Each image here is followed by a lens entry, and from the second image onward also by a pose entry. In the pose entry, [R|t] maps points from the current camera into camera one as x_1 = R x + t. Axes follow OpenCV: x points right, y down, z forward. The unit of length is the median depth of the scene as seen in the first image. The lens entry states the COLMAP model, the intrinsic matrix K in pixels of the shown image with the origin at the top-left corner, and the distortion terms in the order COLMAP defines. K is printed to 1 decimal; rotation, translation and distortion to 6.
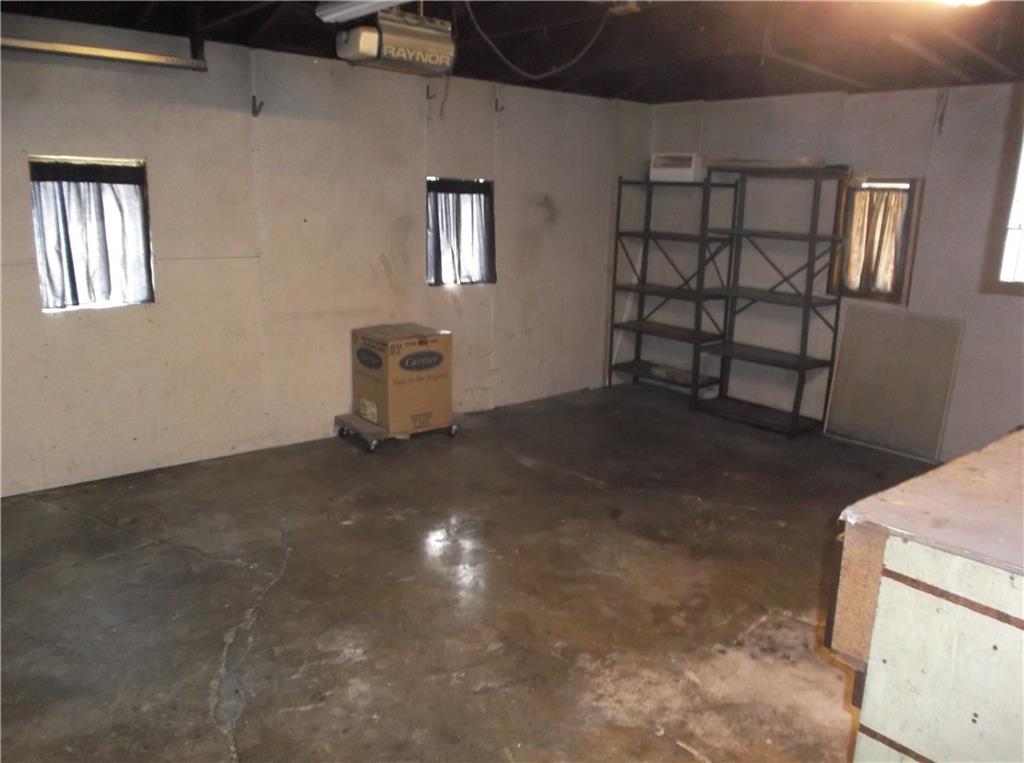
lens RADIAL K [[805.3, 0, 515.4], [0, 805.3, 383.7], [0, 0, 1]] dist [-0.027101, -0.005109]
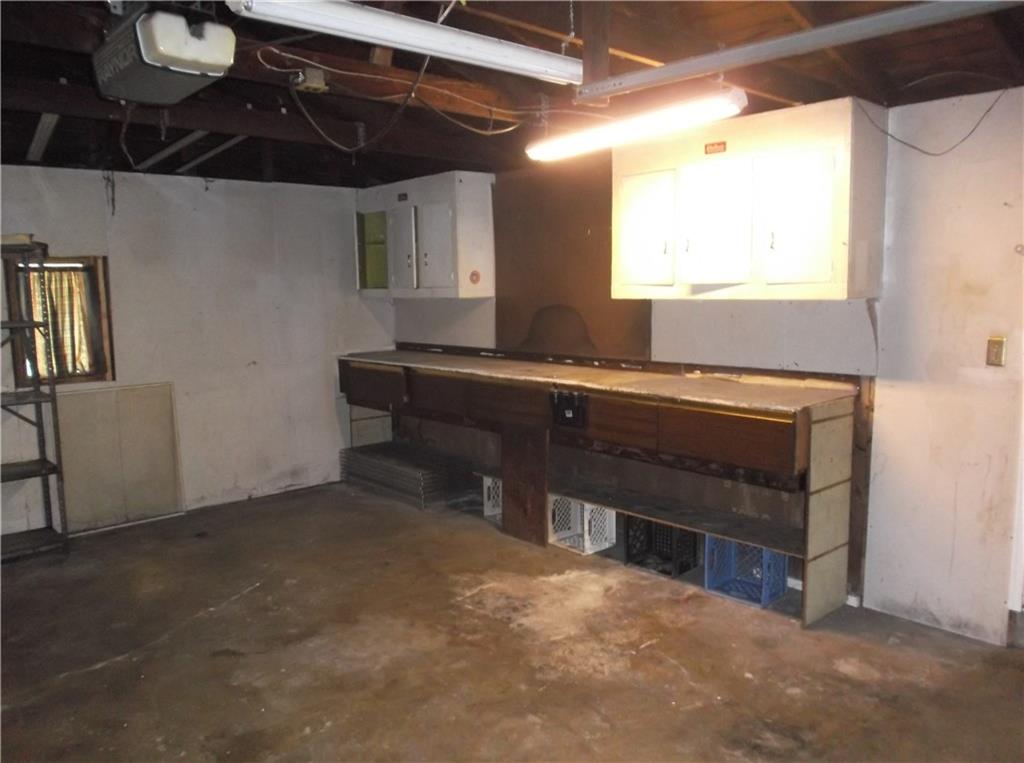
lens RADIAL K [[805.3, 0, 514.4], [0, 805.3, 379.6], [0, 0, 1]] dist [-0.027101, -0.005109]
pose [[-0.014494, -0.159336, 0.987118, -0.827928], [0.246406, 0.956207, 0.157964, -0.213957], [-0.969058, 0.245521, 0.025402, 0.775231]]
